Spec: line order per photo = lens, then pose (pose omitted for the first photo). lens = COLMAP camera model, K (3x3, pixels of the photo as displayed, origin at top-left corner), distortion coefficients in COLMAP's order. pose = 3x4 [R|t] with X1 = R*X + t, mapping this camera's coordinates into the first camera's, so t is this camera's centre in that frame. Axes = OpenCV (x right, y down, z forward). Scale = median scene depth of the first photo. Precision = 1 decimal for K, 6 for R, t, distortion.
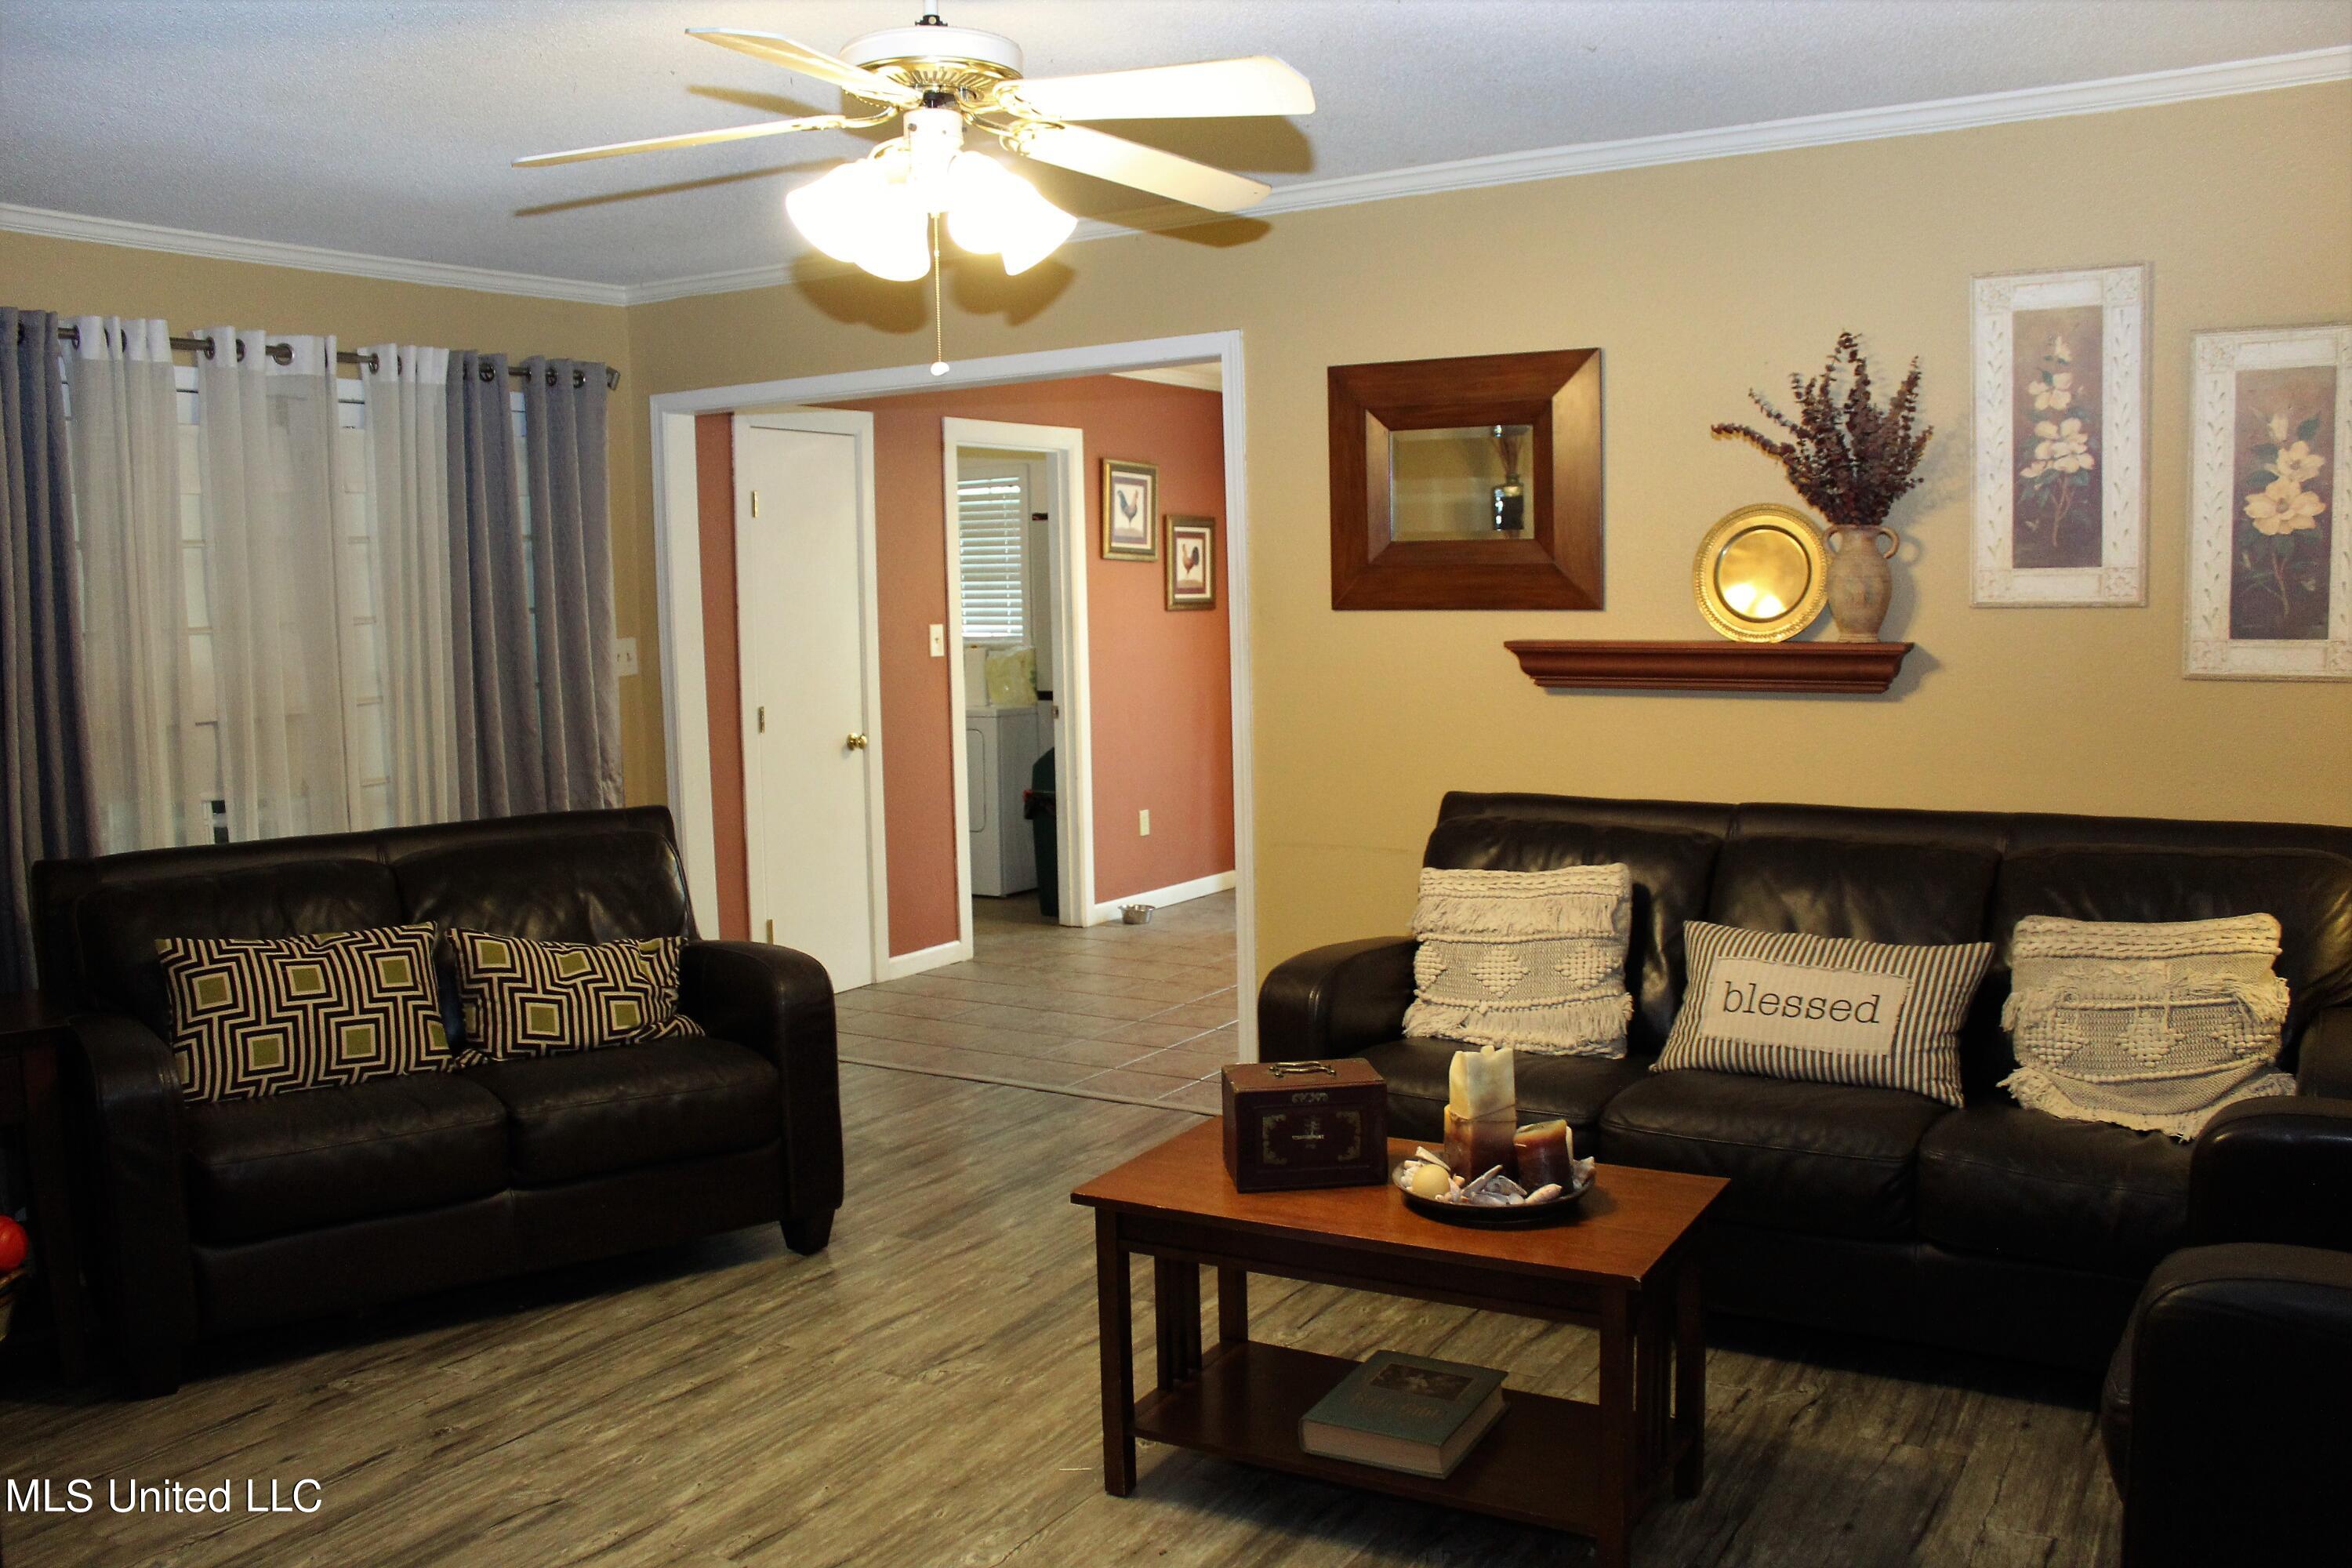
lens RADIAL K [[2038.8, 0, 1176.0], [0, 2038.8, 784.0], [0, 0, 1]] dist [-0.189087, 0.201056]
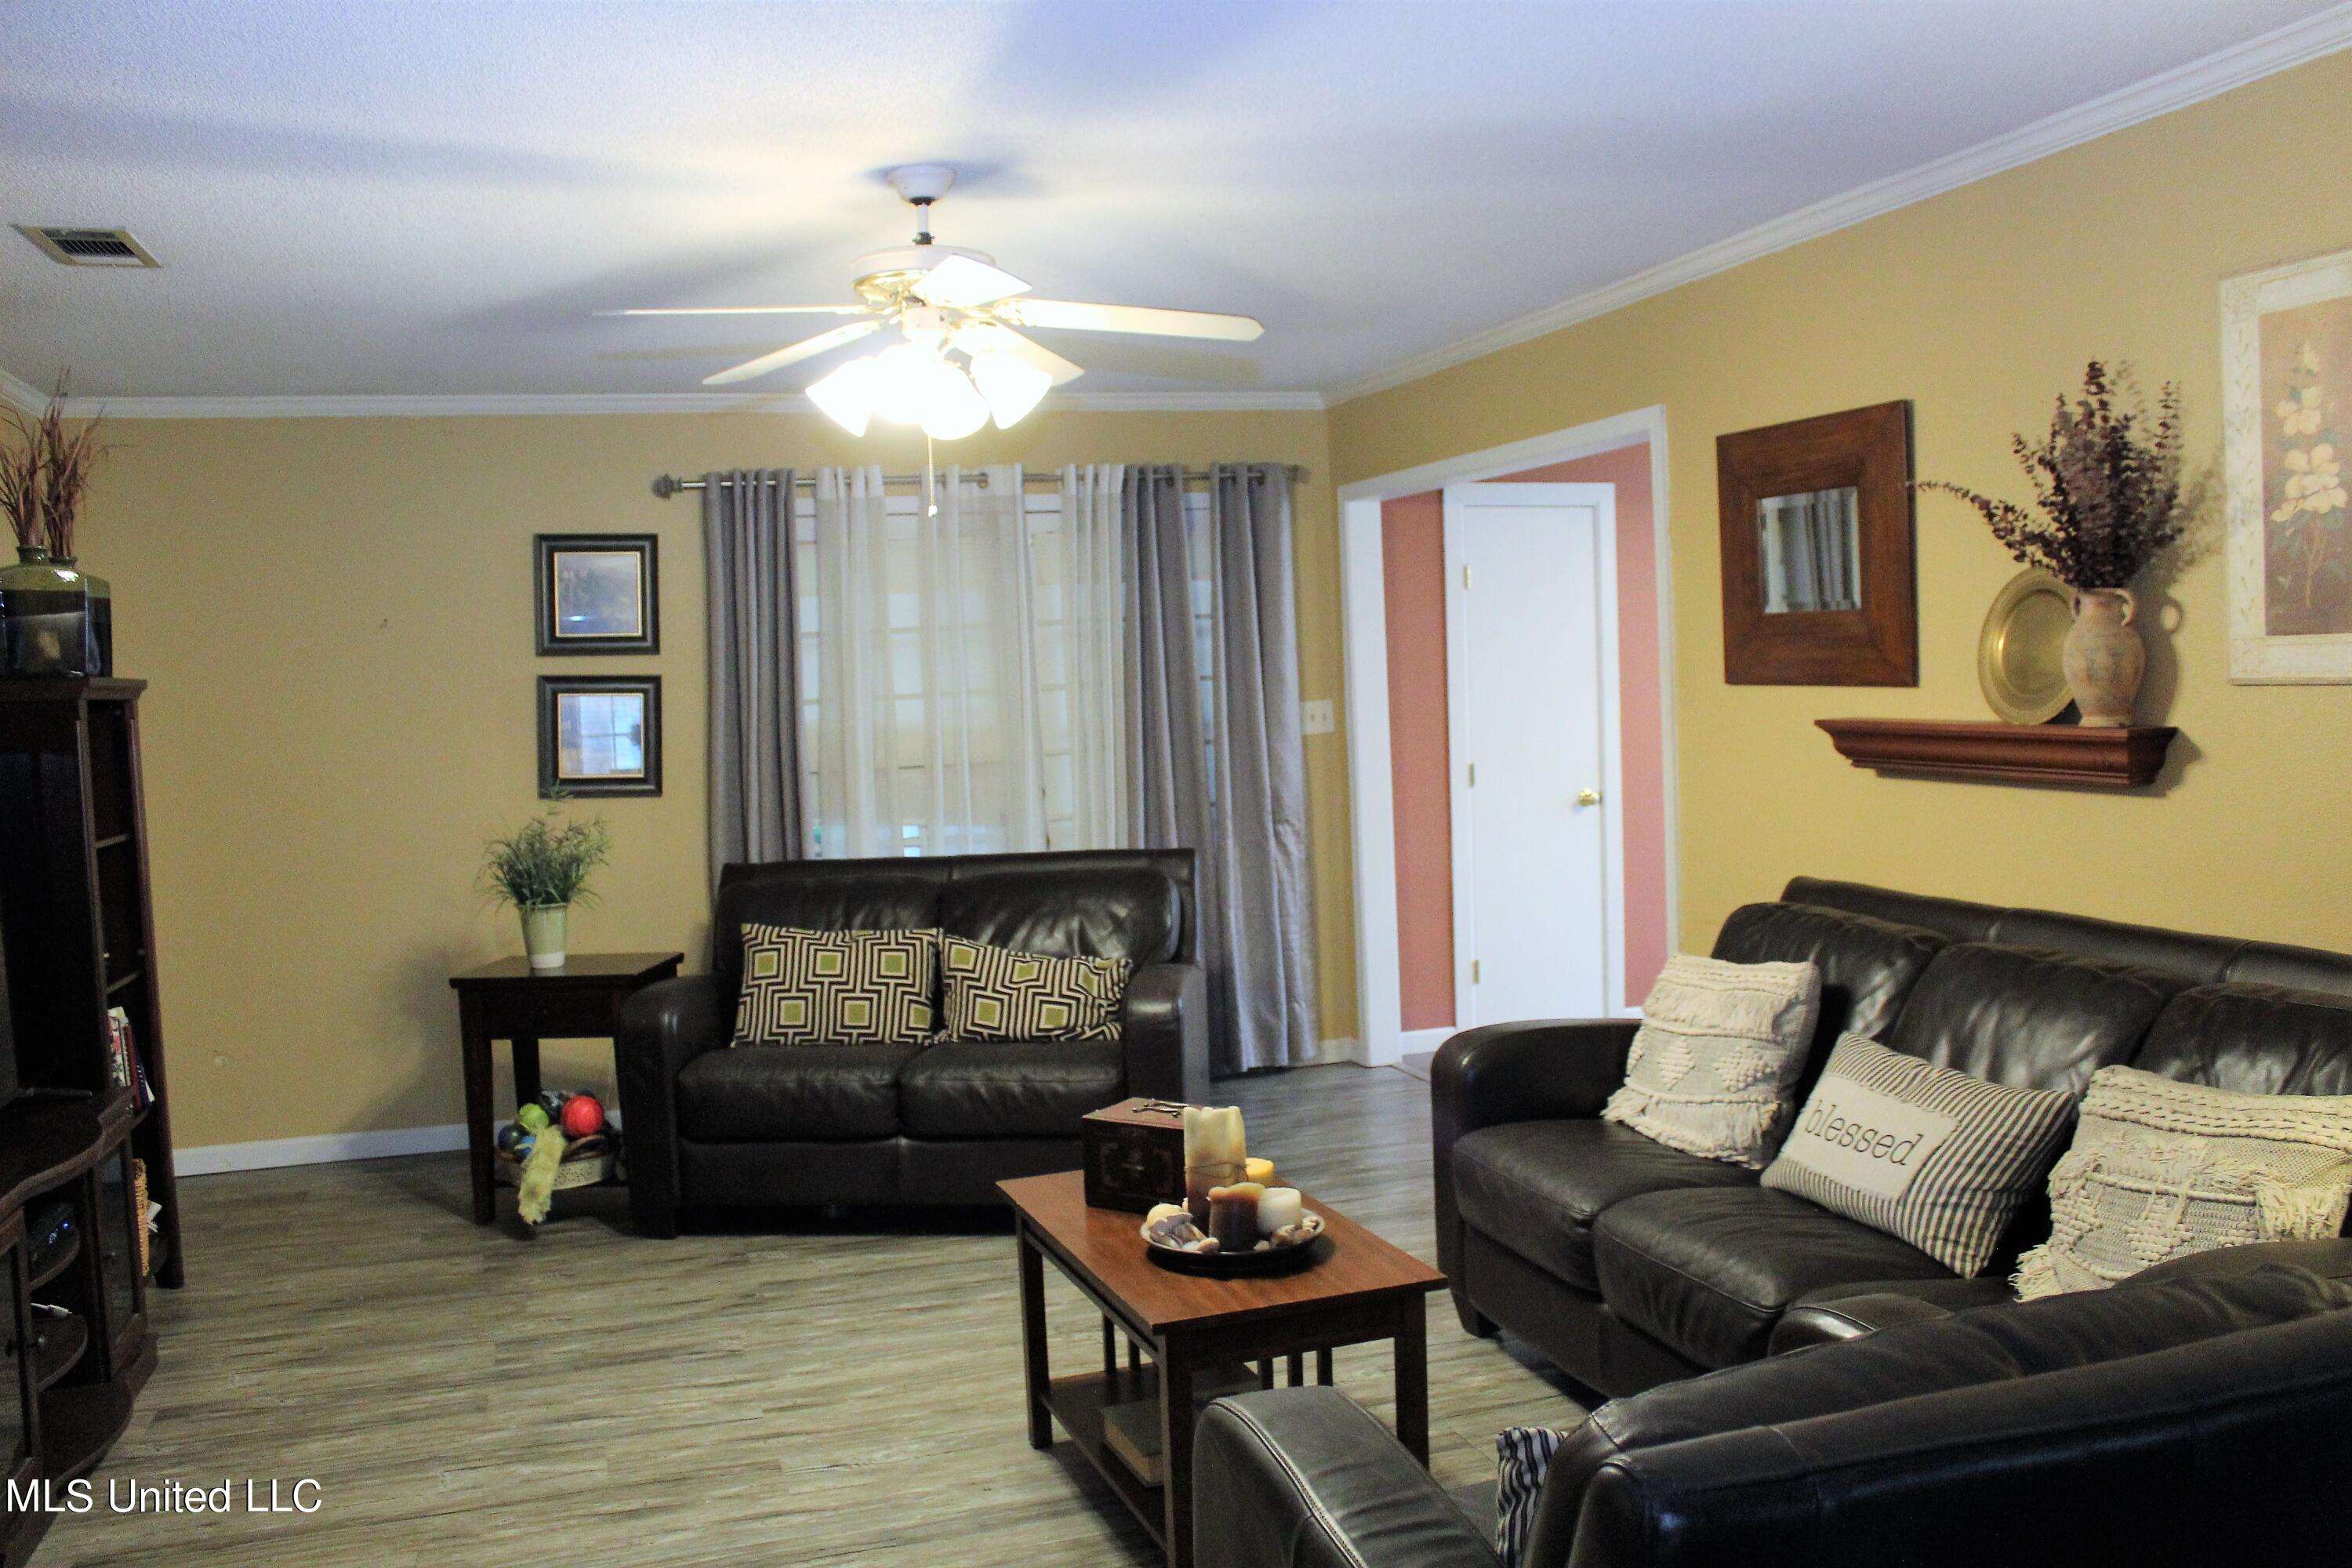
lens RADIAL K [[2038.8, 0, 1176.0], [0, 2038.8, 784.0], [0, 0, 1]] dist [-0.189087, 0.201056]
pose [[0.749330, 0.030866, -0.661476, 0.614019], [-0.042332, 0.999103, -0.001333, -0.029251], [0.660842, 0.029000, 0.749965, 0.116726]]
